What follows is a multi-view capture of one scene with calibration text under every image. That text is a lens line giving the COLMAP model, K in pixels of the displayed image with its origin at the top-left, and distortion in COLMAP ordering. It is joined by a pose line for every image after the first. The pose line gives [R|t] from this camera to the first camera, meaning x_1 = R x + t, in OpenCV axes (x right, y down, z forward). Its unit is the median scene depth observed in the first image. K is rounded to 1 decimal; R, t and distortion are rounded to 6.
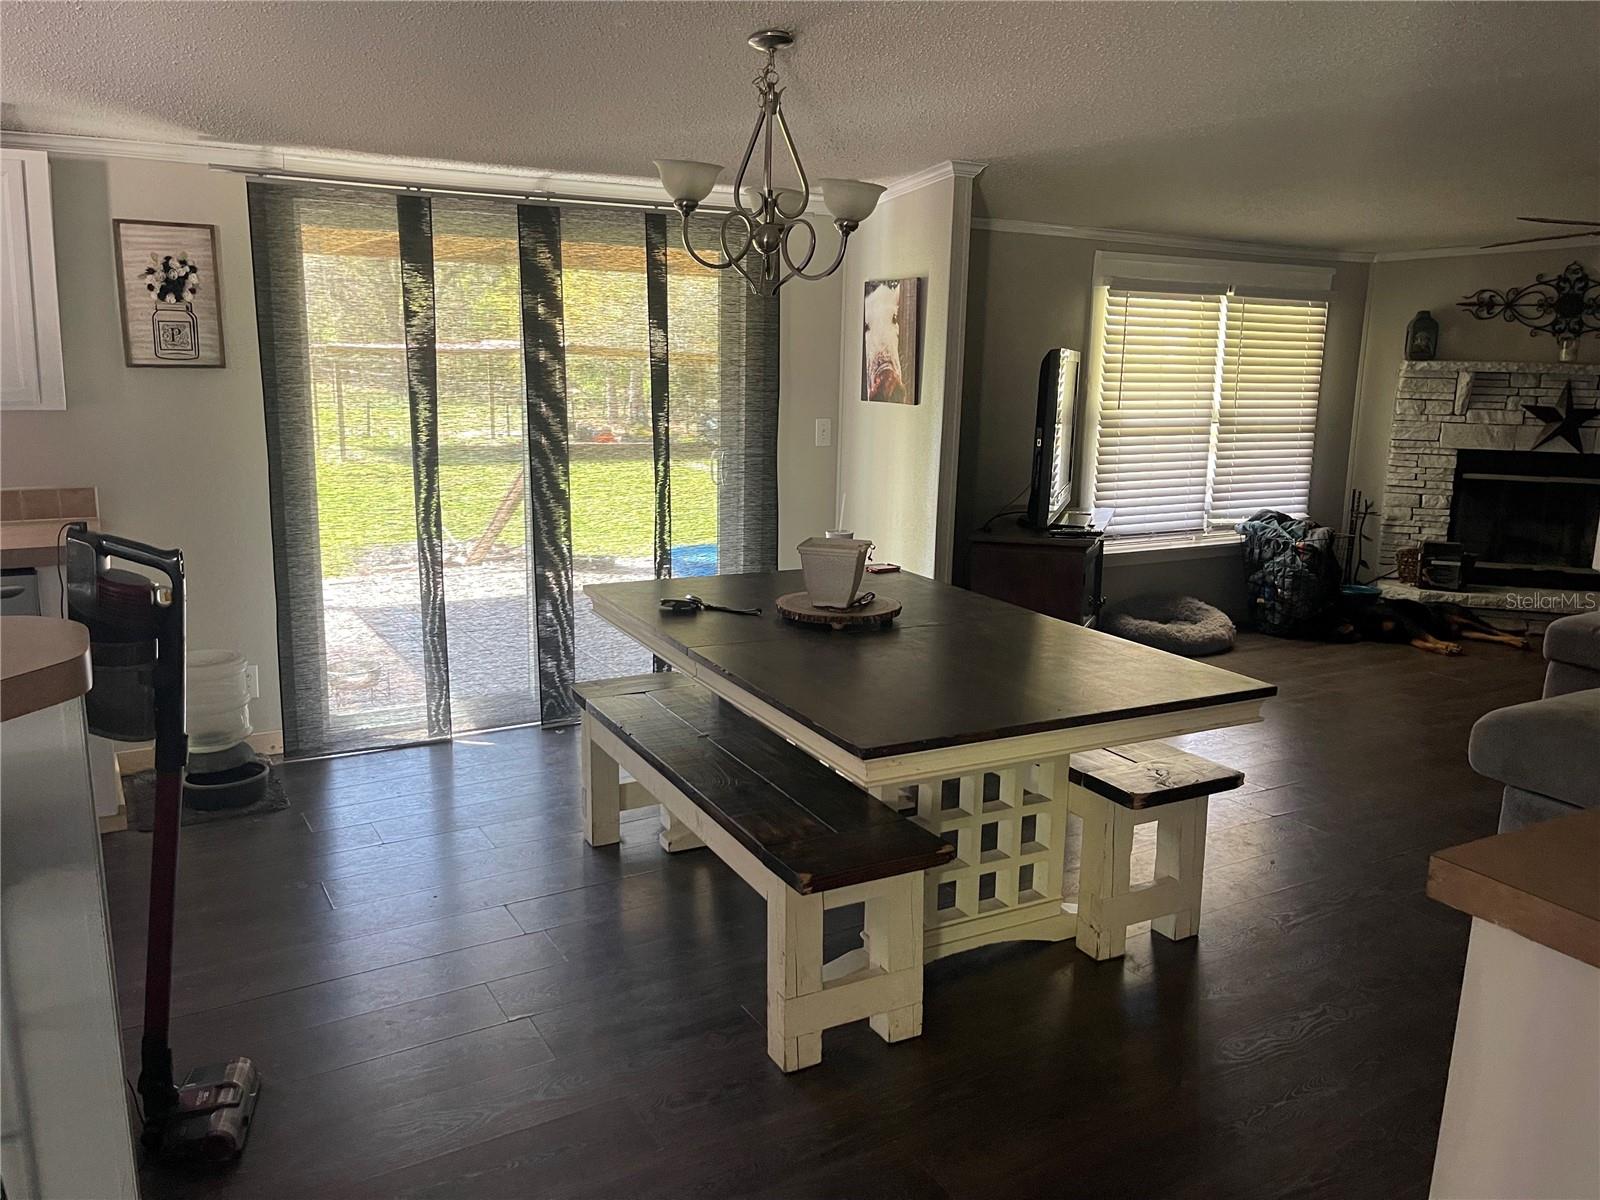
lens RADIAL K [[1210.6, 0, 805.7], [0, 1210.6, 596.4], [0, 0, 1]] dist [0.056109, -0.079187]
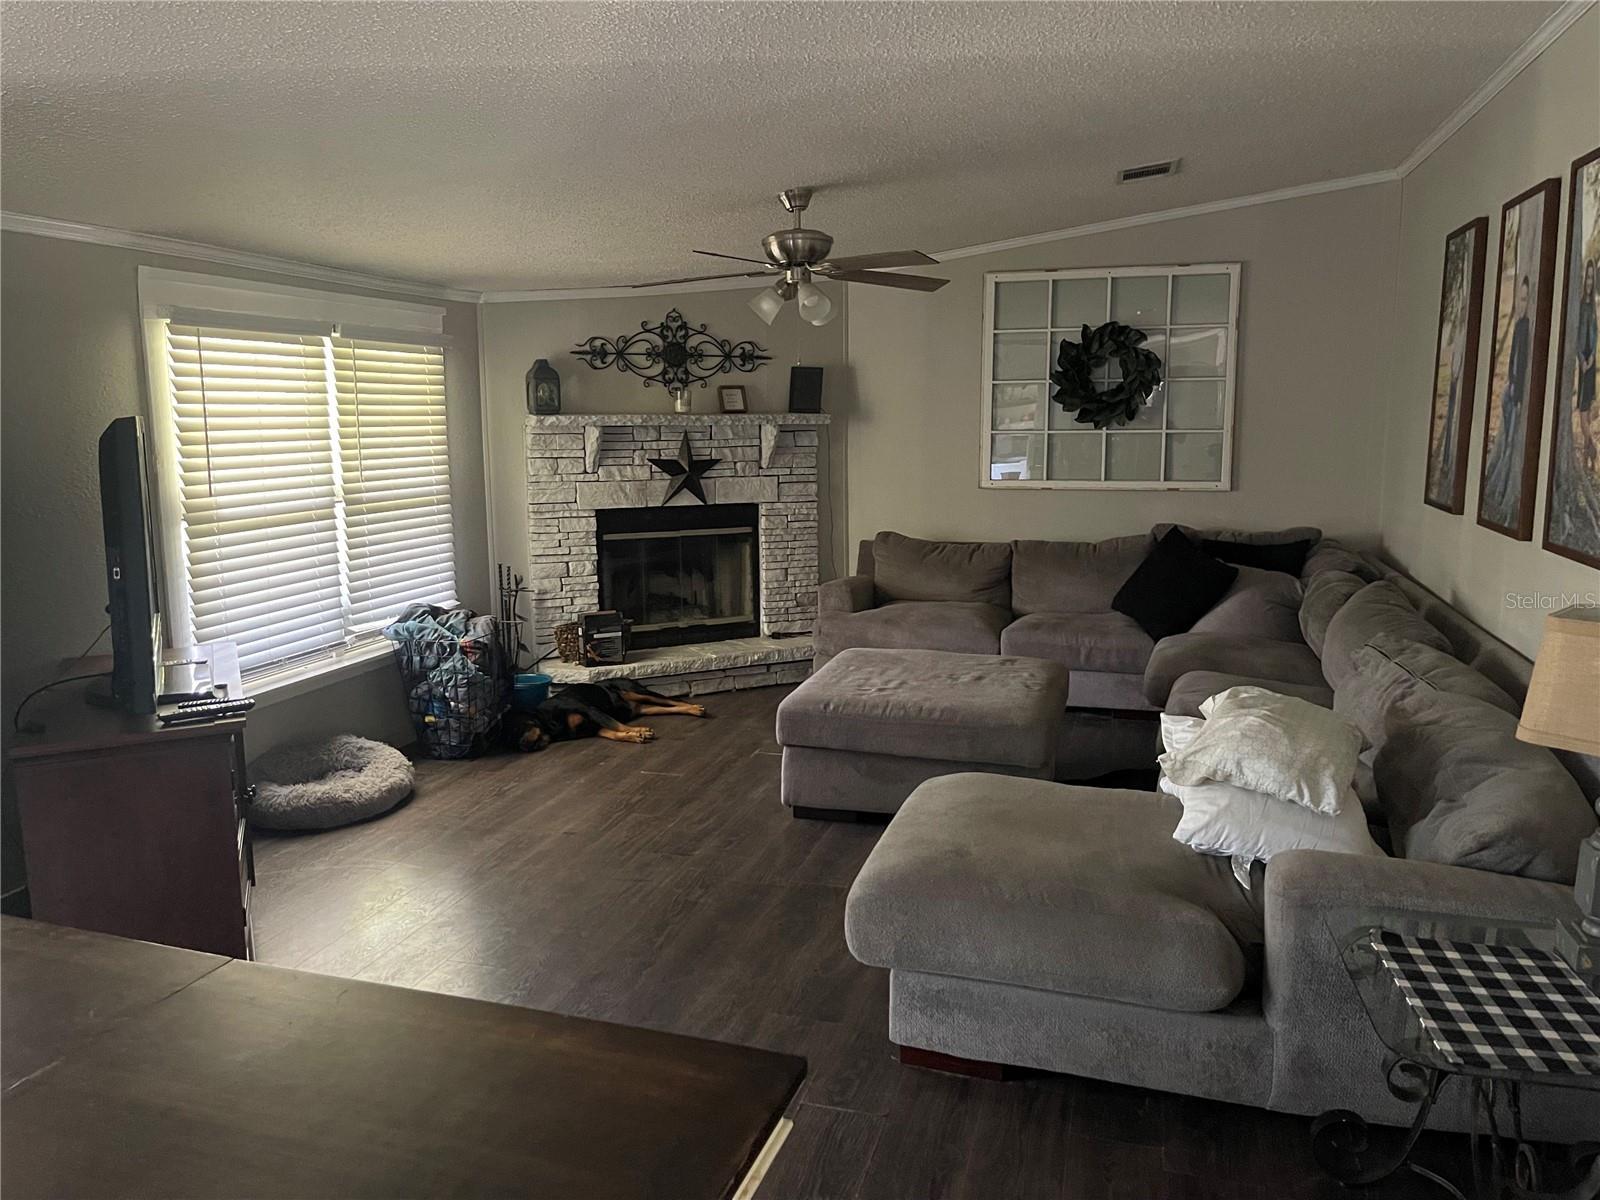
lens RADIAL K [[1210.6, 0, 801.9], [0, 1210.6, 597.2], [0, 0, 1]] dist [0.056109, -0.079187]
pose [[0.724052, -0.129546, 0.677471, 0.020693], [0.153290, 0.987863, 0.025069, -0.056205], [-0.672496, 0.085698, 0.735122, 0.238673]]
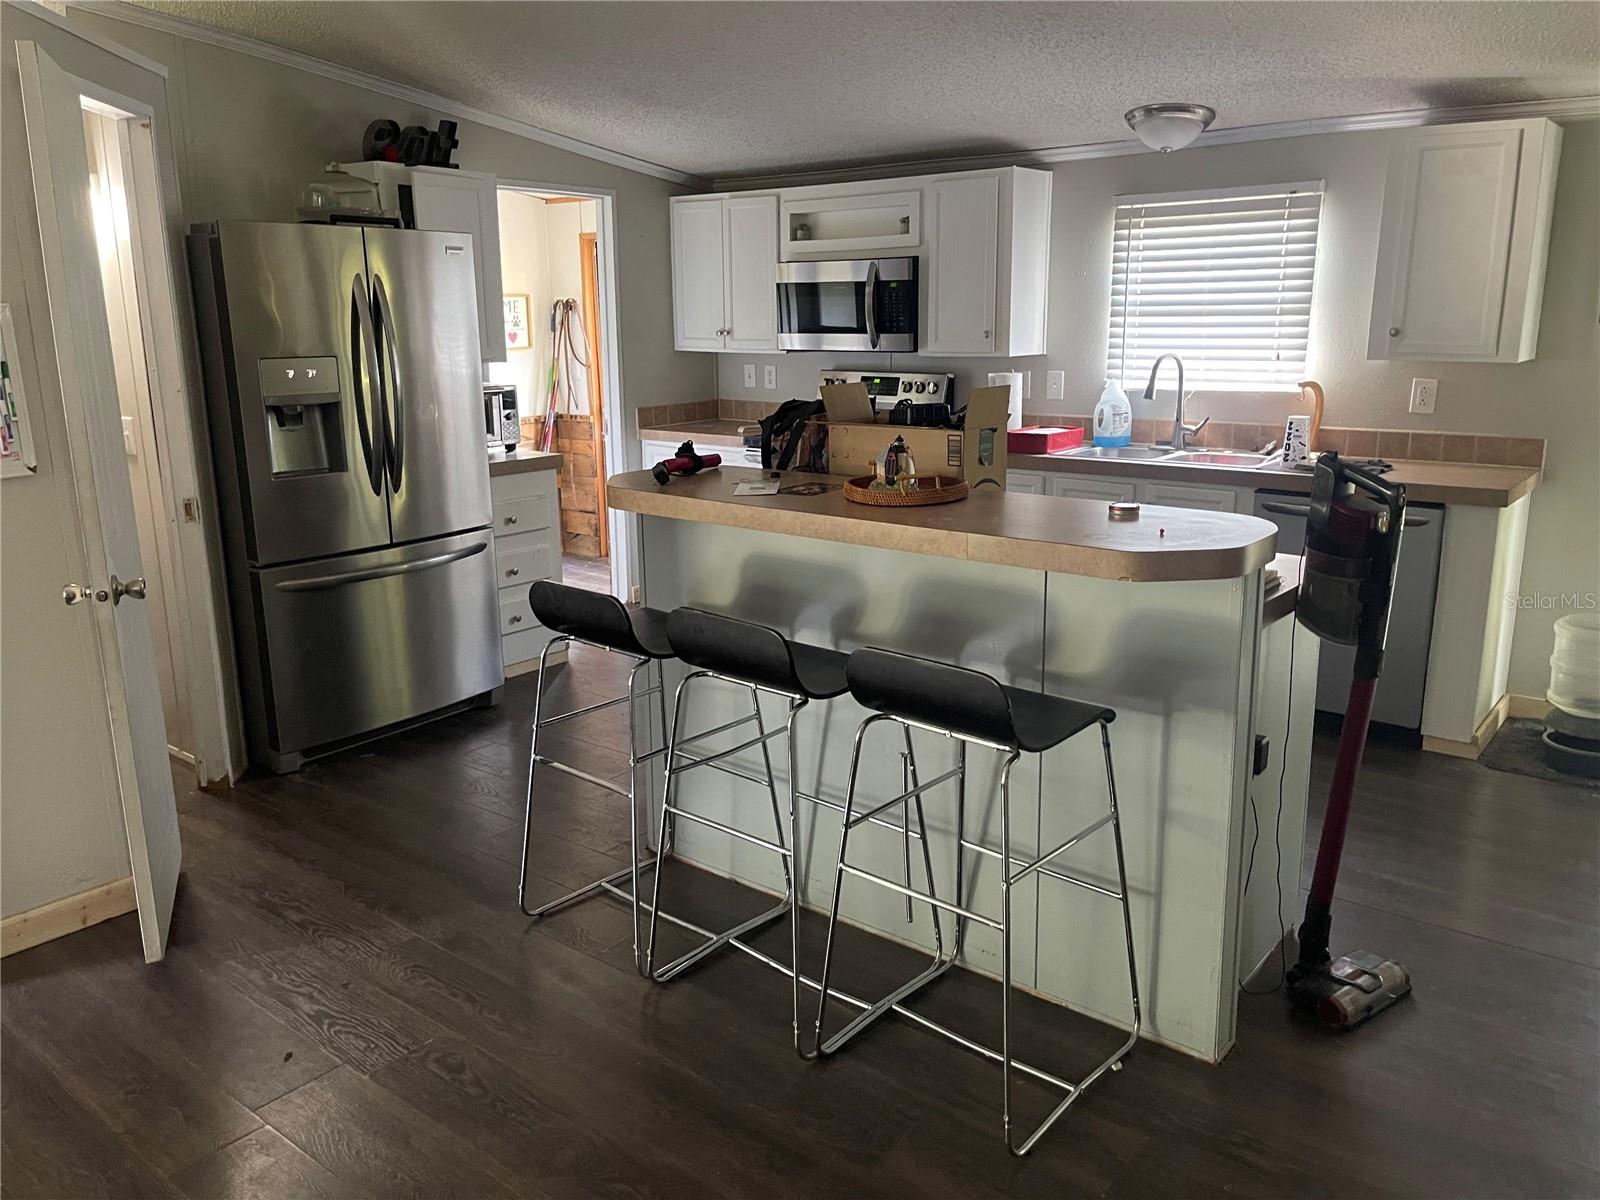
lens RADIAL K [[1210.6, 0, 806.4], [0, 1210.6, 599.3], [0, 0, 1]] dist [0.056109, -0.079187]
pose [[0.334421, 0.199745, -0.921013, 1.069464], [-0.169133, 0.974135, 0.149853, -0.033979], [0.927123, 0.105659, 0.359555, 0.328732]]
